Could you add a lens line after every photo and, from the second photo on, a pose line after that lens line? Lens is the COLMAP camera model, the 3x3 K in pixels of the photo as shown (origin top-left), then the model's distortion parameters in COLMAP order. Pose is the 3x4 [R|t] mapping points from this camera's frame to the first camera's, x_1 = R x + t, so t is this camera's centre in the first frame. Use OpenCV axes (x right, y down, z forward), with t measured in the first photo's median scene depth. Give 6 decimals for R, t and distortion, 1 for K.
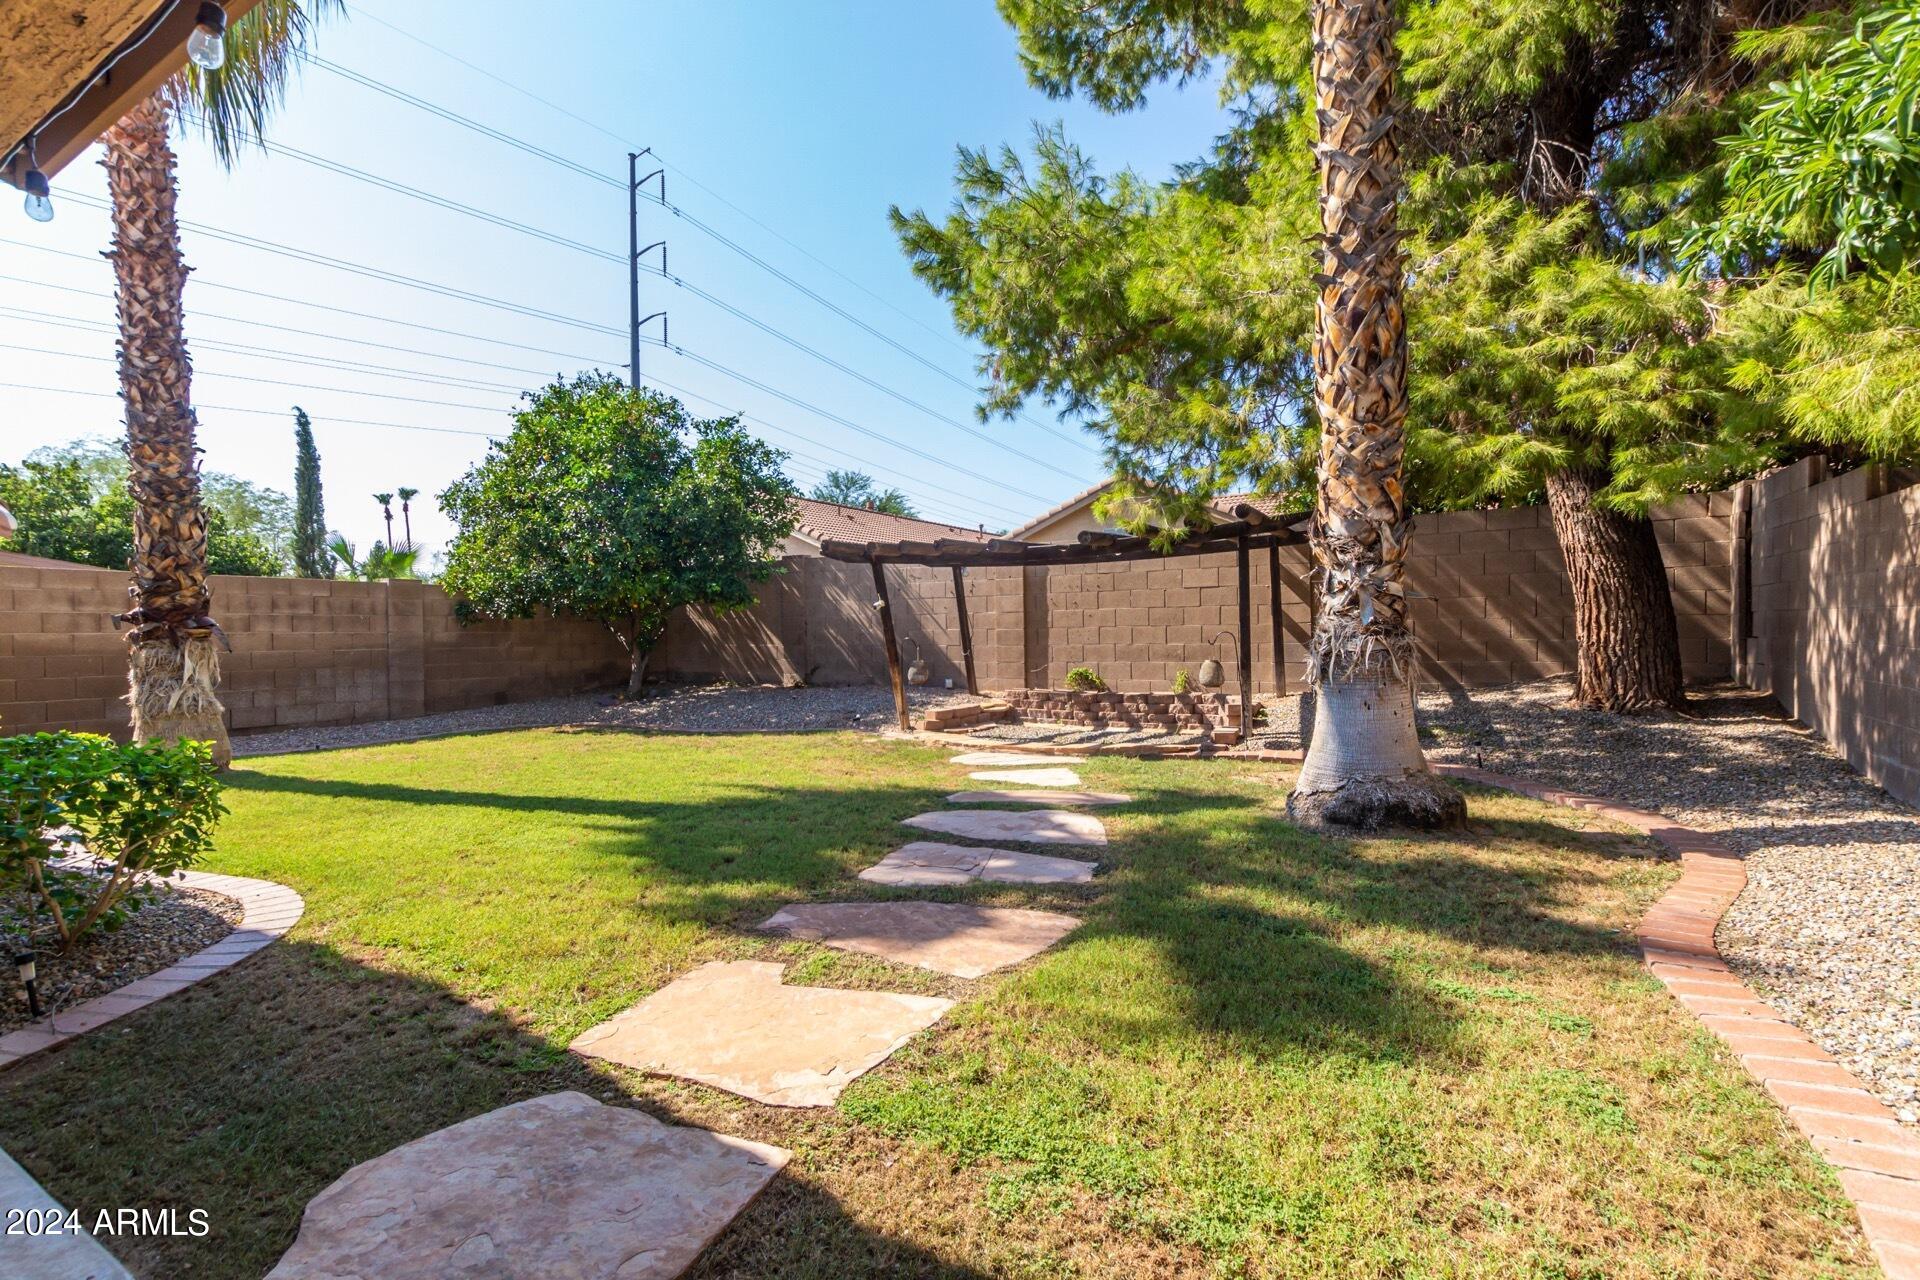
lens RADIAL K [[882.8, 0, 913.0], [0, 882.8, 651.7], [0, 0, 1]] dist [0.007663, -0.003539]
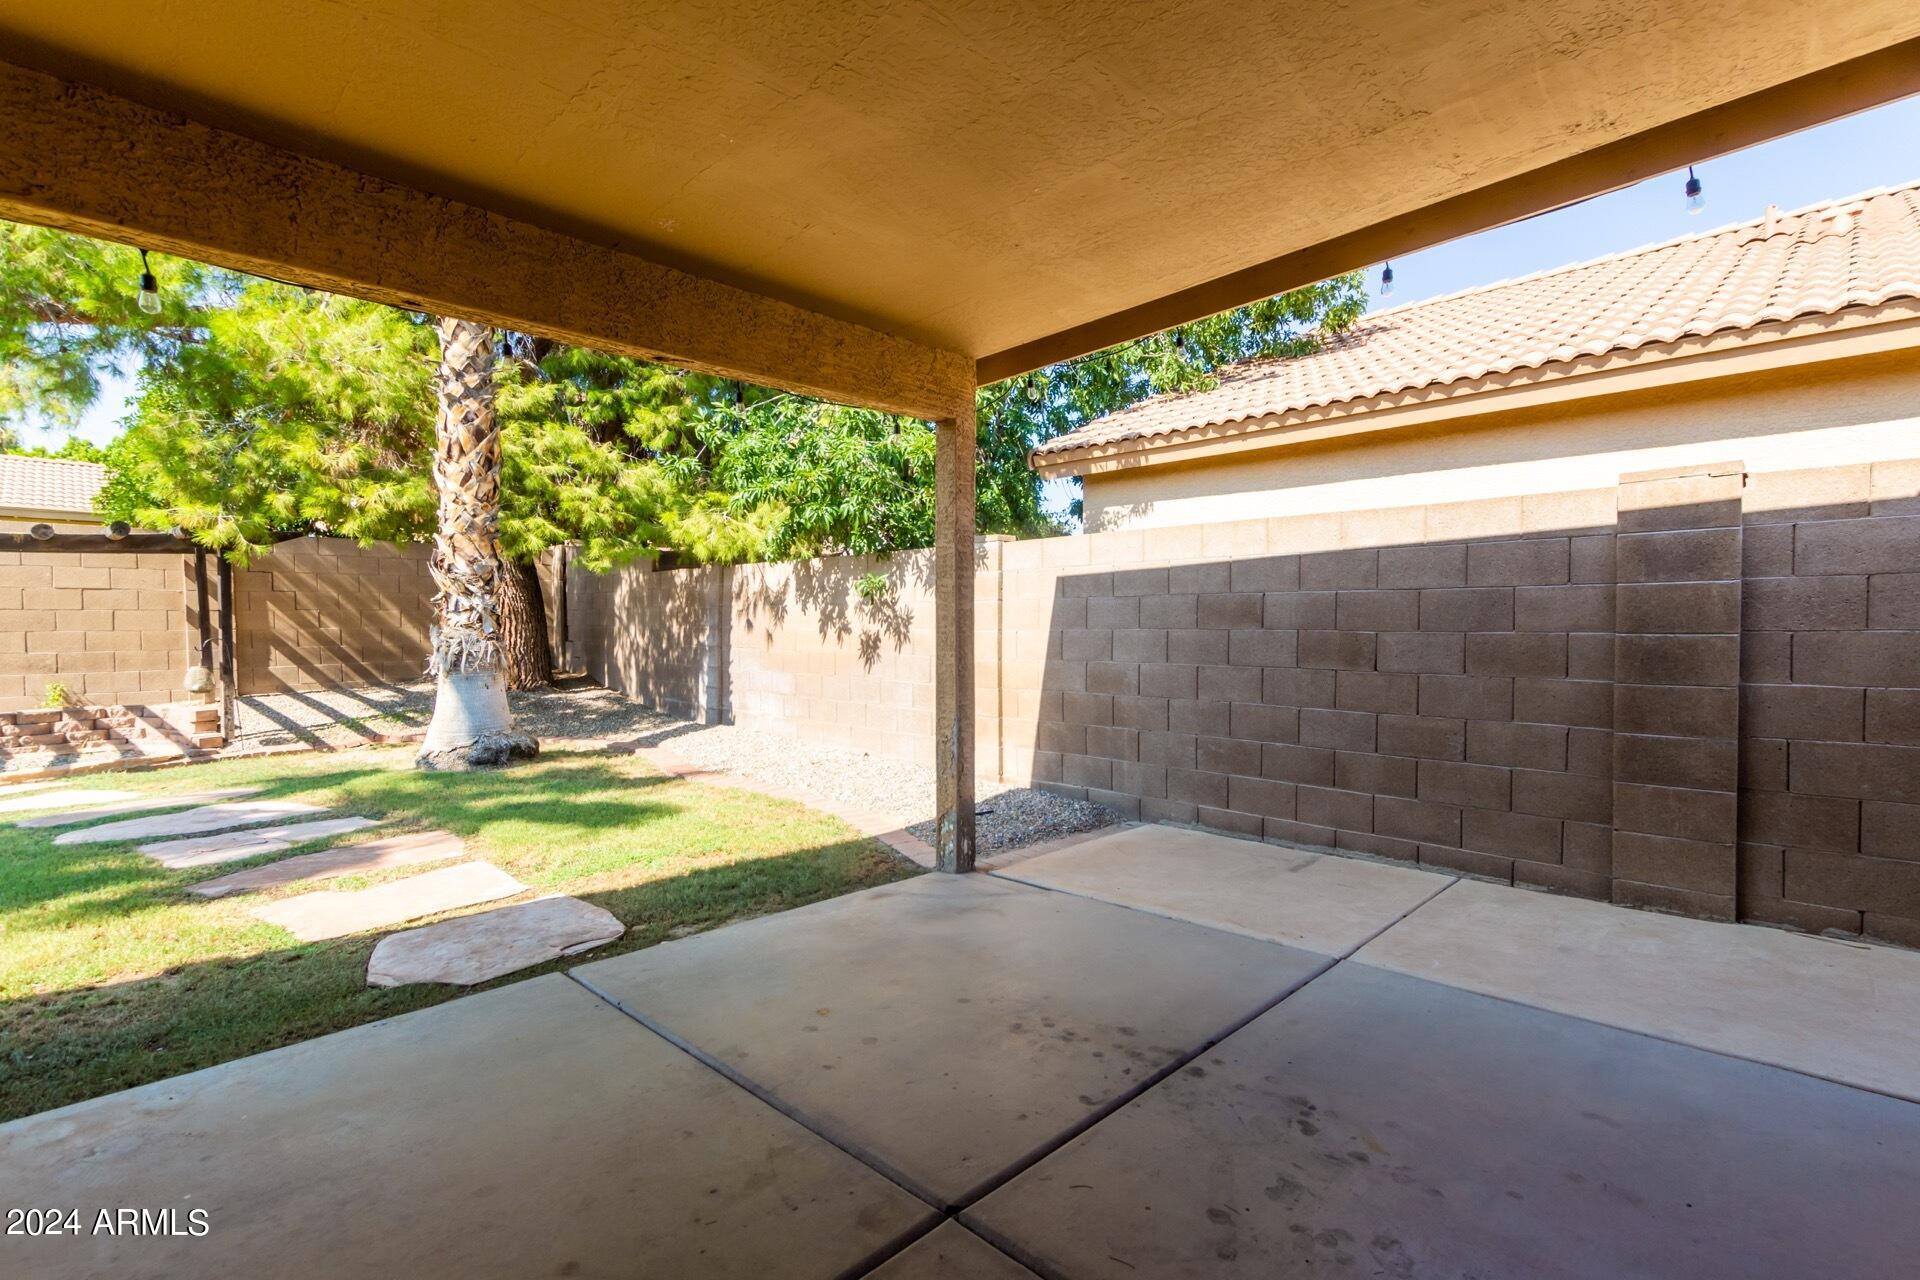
lens RADIAL K [[882.8, 0, 963.6], [0, 882.8, 635.7], [0, 0, 1]] dist [0.007663, -0.003539]
pose [[0.238131, 0.002855, 0.971229, -0.763305], [0.022756, 0.999705, -0.008518, 0.004916], [-0.970966, 0.024129, 0.237996, -0.162915]]
